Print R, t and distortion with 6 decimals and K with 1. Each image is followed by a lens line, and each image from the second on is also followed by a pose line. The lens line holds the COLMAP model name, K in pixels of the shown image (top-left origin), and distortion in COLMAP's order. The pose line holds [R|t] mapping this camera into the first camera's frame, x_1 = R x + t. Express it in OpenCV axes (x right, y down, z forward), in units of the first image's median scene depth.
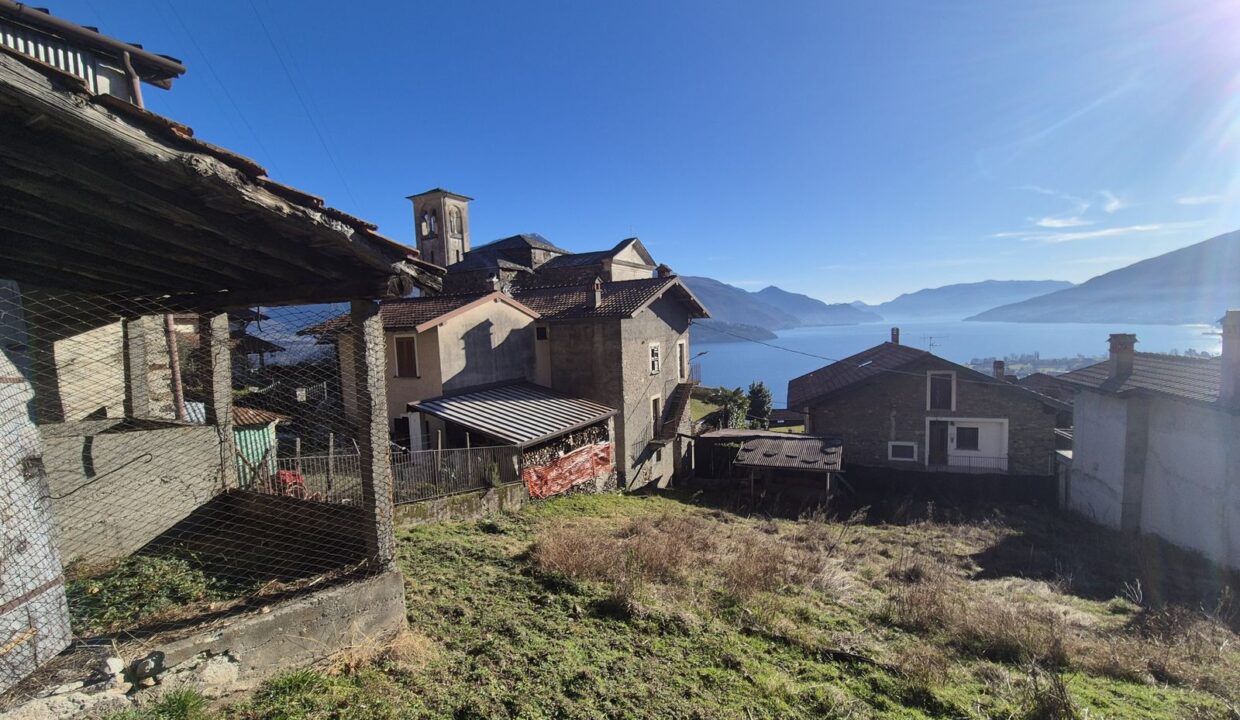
lens RADIAL K [[511.4, 0, 625.8], [0, 511.4, 366.2], [0, 0, 1]] dist [-0.002147, -0.000552]
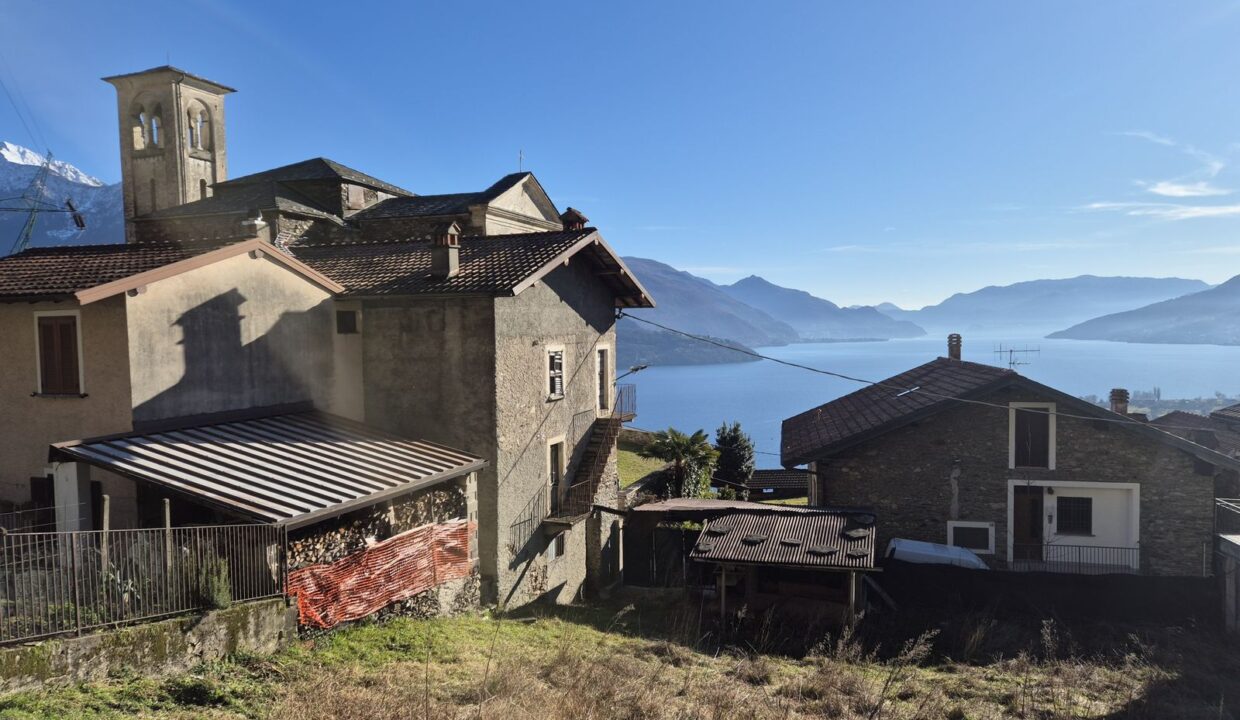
lens RADIAL K [[845.1, 0, 619.8], [0, 845.1, 376.2], [0, 0, 1]] dist [0.094646, -0.081663]
pose [[0.992386, 0.015288, 0.122212, 0.014015], [-0.011414, 0.999412, -0.032337, 0.019885], [-0.122635, 0.030695, 0.991977, 0.066824]]
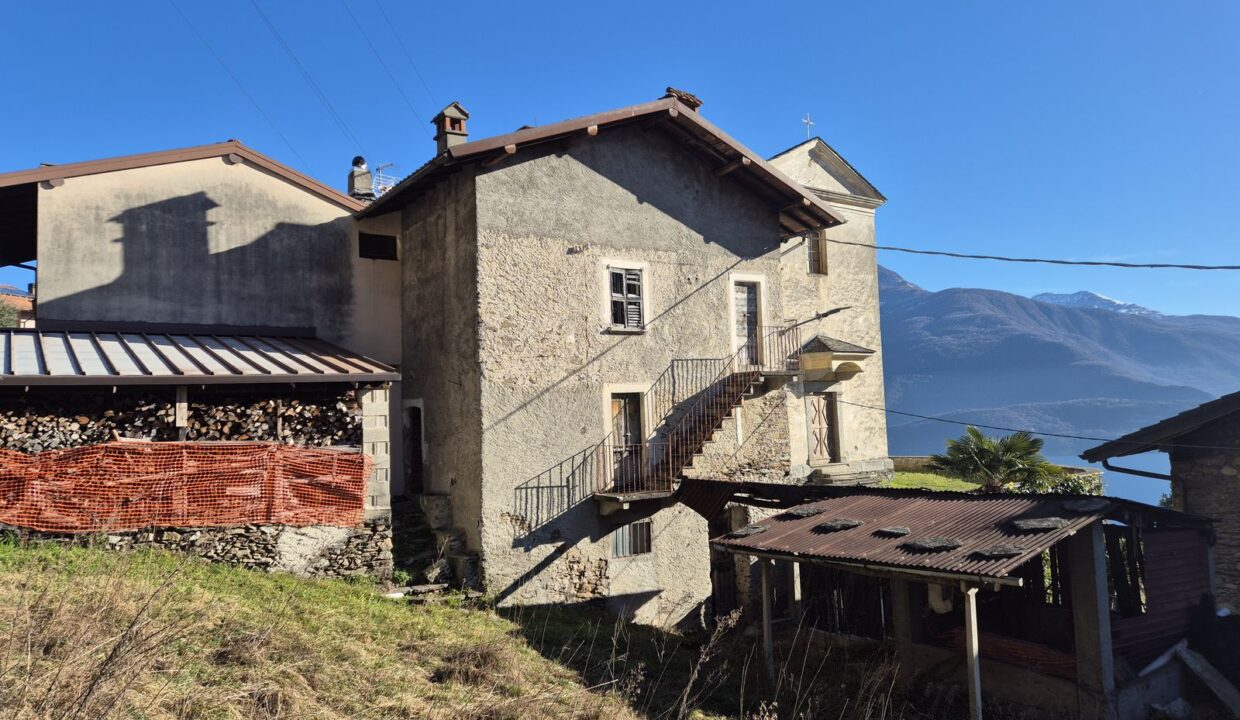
lens RADIAL K [[827.0, 0, 620.0], [0, 827.0, 360.0], [0, 0, 1]] dist [0.052347, -0.000117]
pose [[0.889399, -0.027832, -0.456284, 0.390263], [-0.036910, 0.990514, -0.132362, 0.136610], [0.455640, 0.134564, 0.879935, 0.440594]]
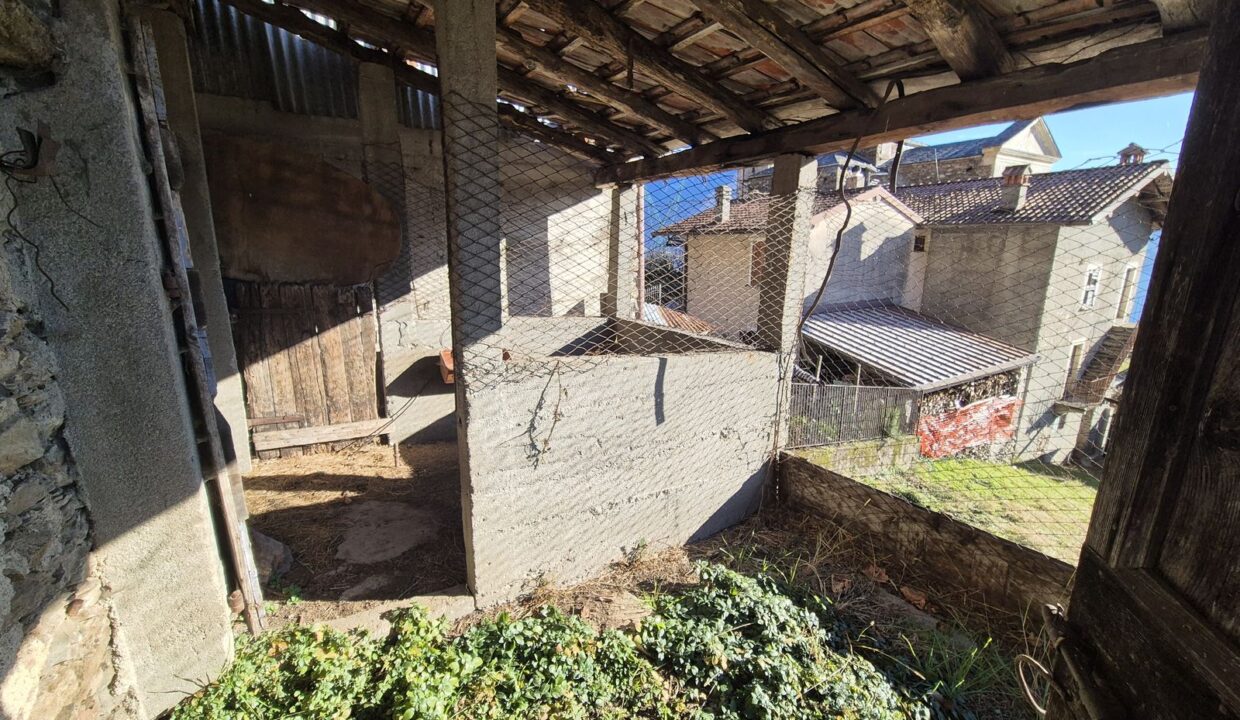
lens RADIAL K [[511.4, 0, 625.8], [0, 511.4, 366.2], [0, 0, 1]] dist [-0.002147, -0.000552]
pose [[0.858259, 0.154388, -0.489444, -0.139879], [-0.070720, 0.980159, 0.185167, 0.006729], [0.508321, -0.124308, 0.852149, 0.081006]]
